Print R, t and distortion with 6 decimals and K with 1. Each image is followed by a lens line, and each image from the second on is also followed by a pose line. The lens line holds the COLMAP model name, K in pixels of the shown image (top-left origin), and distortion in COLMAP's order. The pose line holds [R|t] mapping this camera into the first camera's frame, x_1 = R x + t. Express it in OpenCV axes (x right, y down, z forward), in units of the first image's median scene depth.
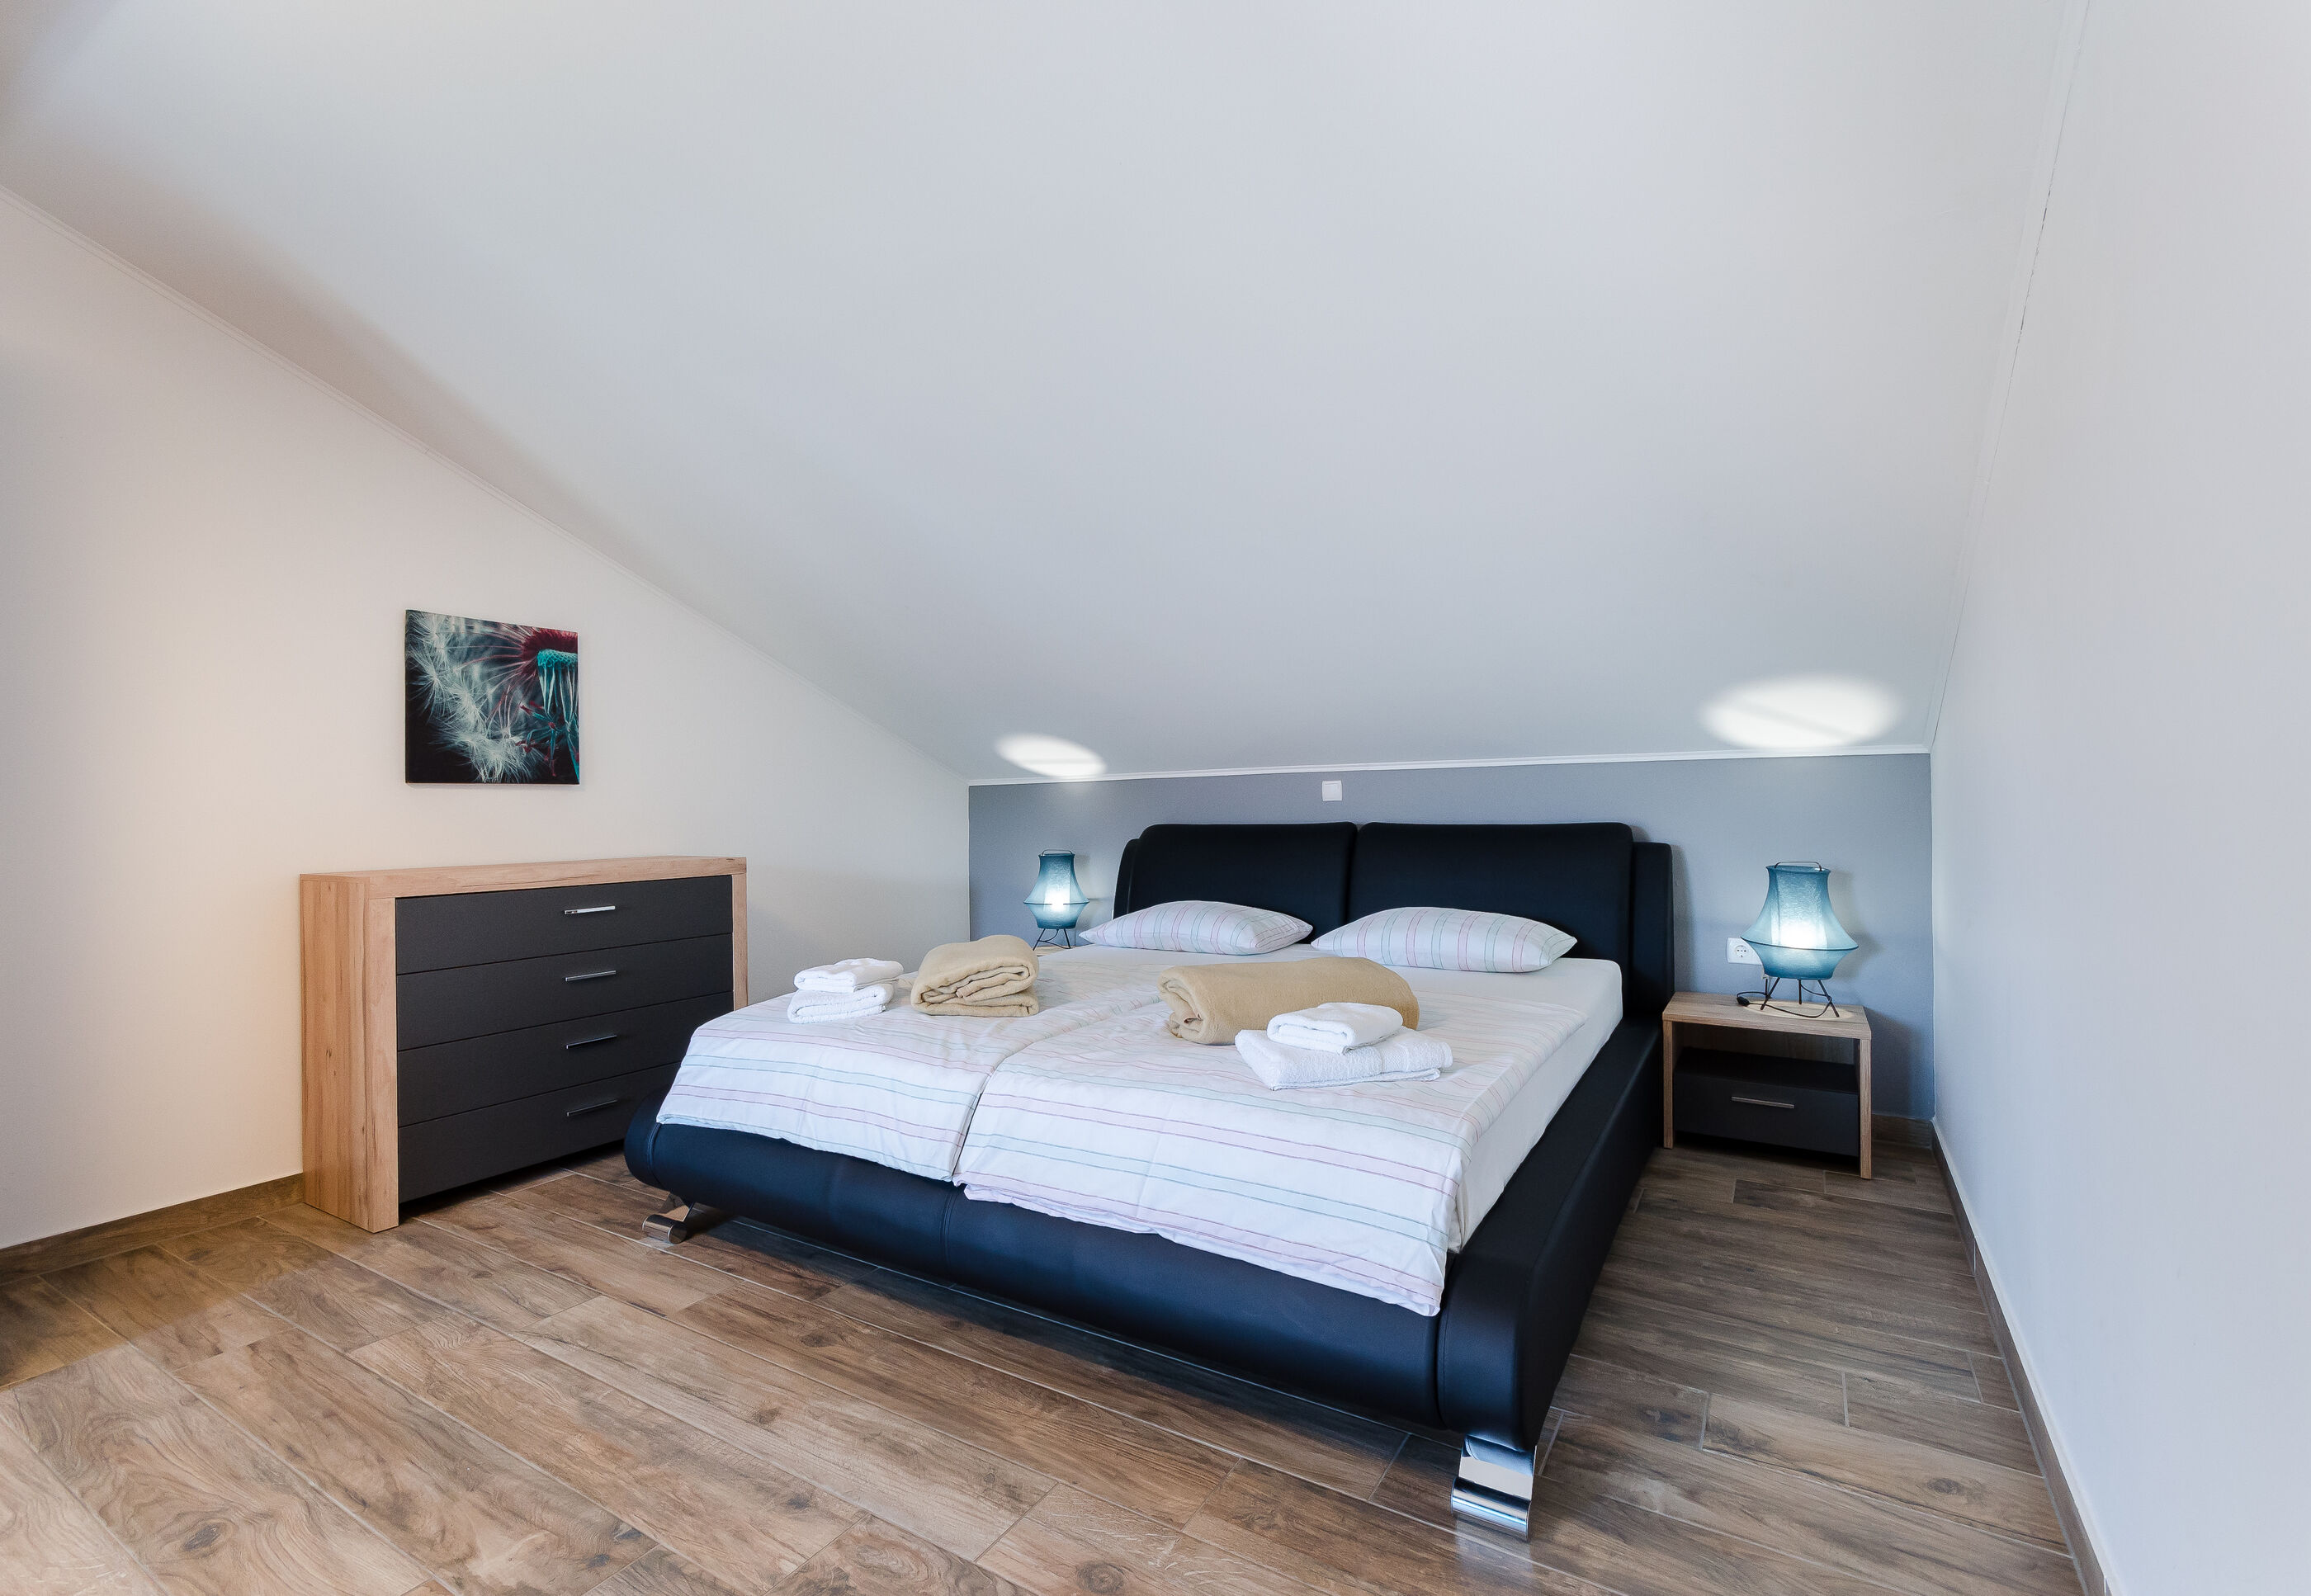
lens RADIAL K [[1027.6, 0, 1155.5], [0, 1027.6, 798.0], [0, 0, 1]] dist [0.001292, 0.000285]
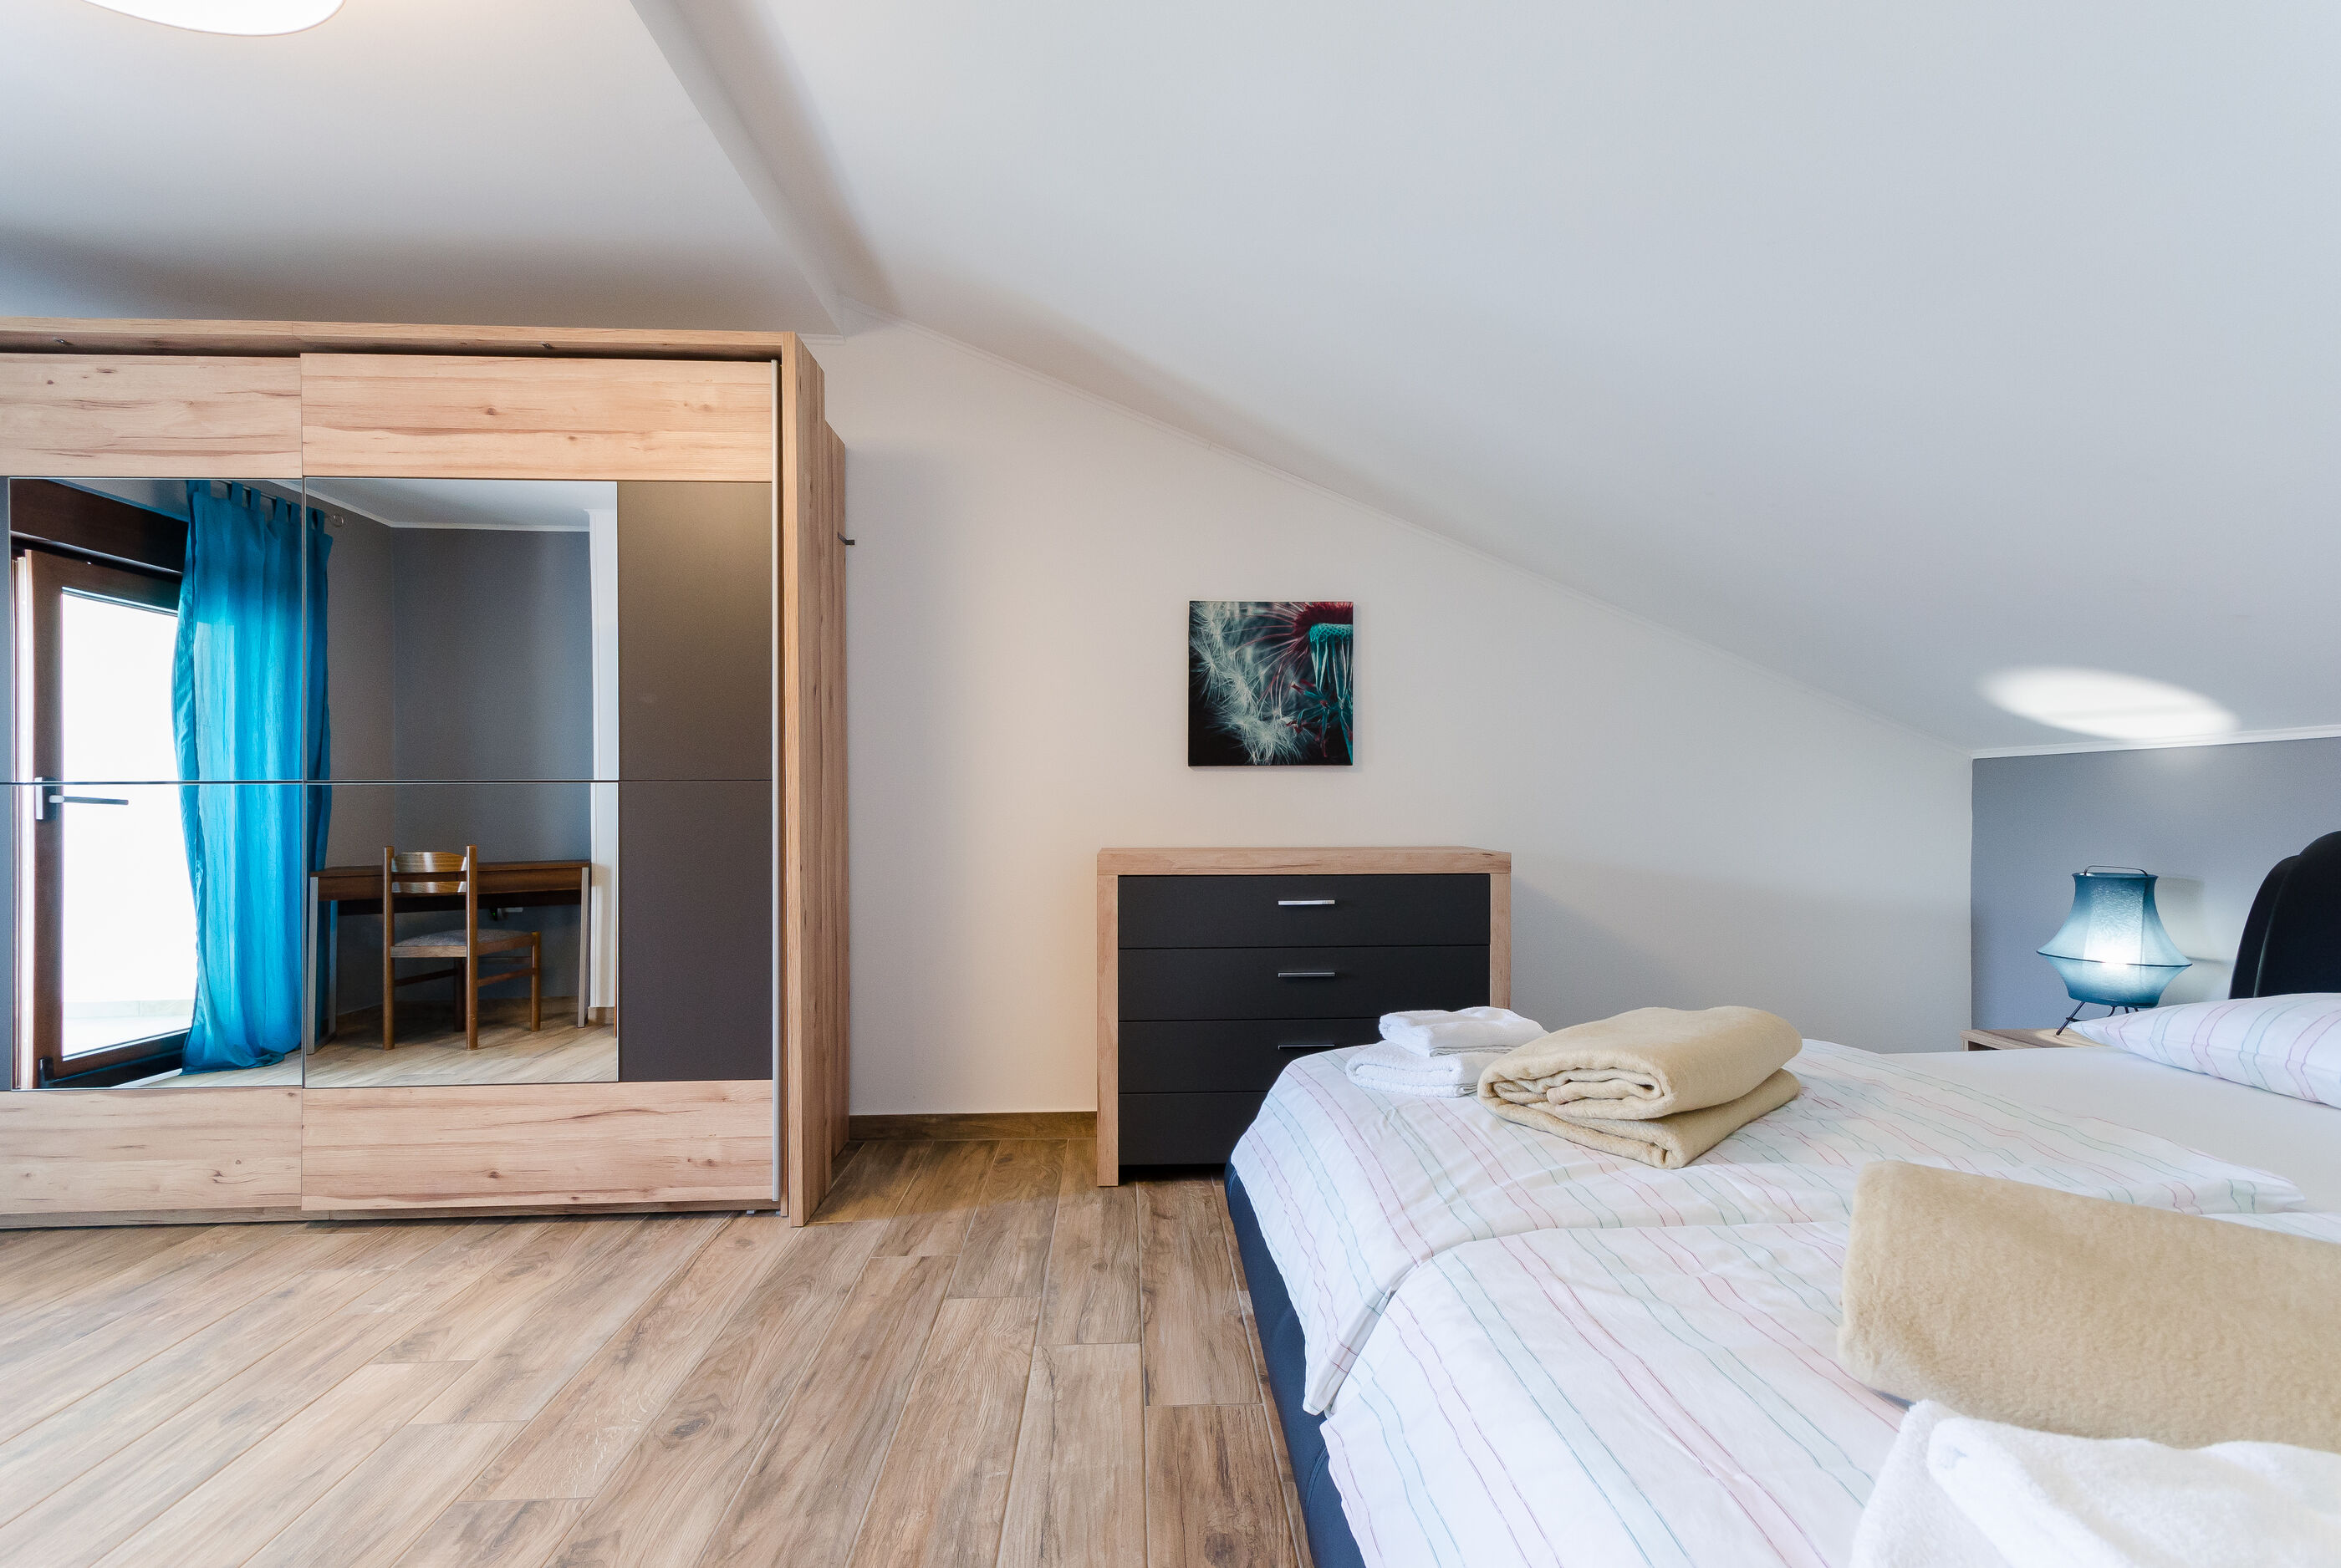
lens RADIAL K [[1056.7, 0, 1174.1], [0, 1056.7, 800.9], [0, 0, 1]] dist [0.002098, -0.000140]
pose [[0.560898, 0.010539, -0.827818, 0.151967], [0.003396, 0.999881, 0.015030, 0.004493], [0.827878, -0.011242, 0.560796, 0.359614]]
